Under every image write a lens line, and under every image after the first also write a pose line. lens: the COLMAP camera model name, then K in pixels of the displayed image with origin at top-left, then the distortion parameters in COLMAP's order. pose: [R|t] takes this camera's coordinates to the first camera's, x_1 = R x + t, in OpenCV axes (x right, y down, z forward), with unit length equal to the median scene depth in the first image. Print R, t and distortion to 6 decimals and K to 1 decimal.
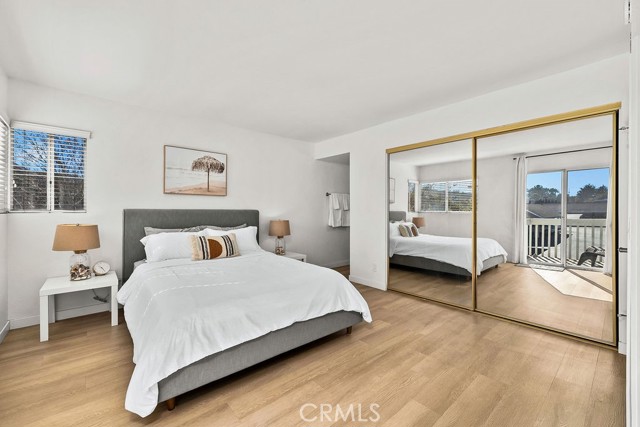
lens RADIAL K [[268.7, 0, 319.4], [0, 268.7, 213.0], [0, 0, 1]] dist [-0.000310, 0.000031]
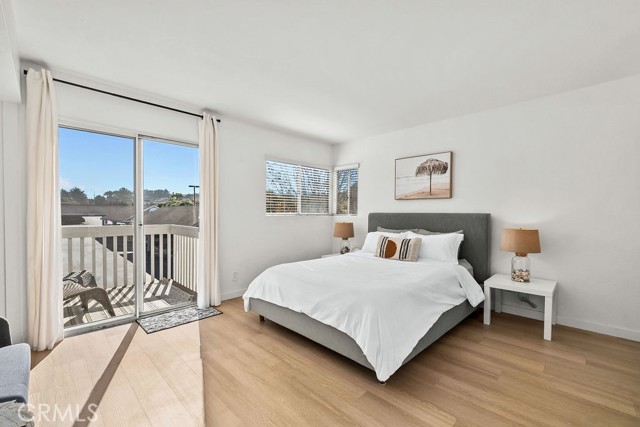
lens RADIAL K [[276.0, 0, 320.3], [0, 276.0, 216.8], [0, 0, 1]] dist [0.000505, 0.000002]
pose [[0.074120, 0.006921, -0.997225, 0.641487], [-0.018144, 0.999820, 0.005590, 0.002432], [0.997084, 0.017679, 0.074232, 0.596693]]
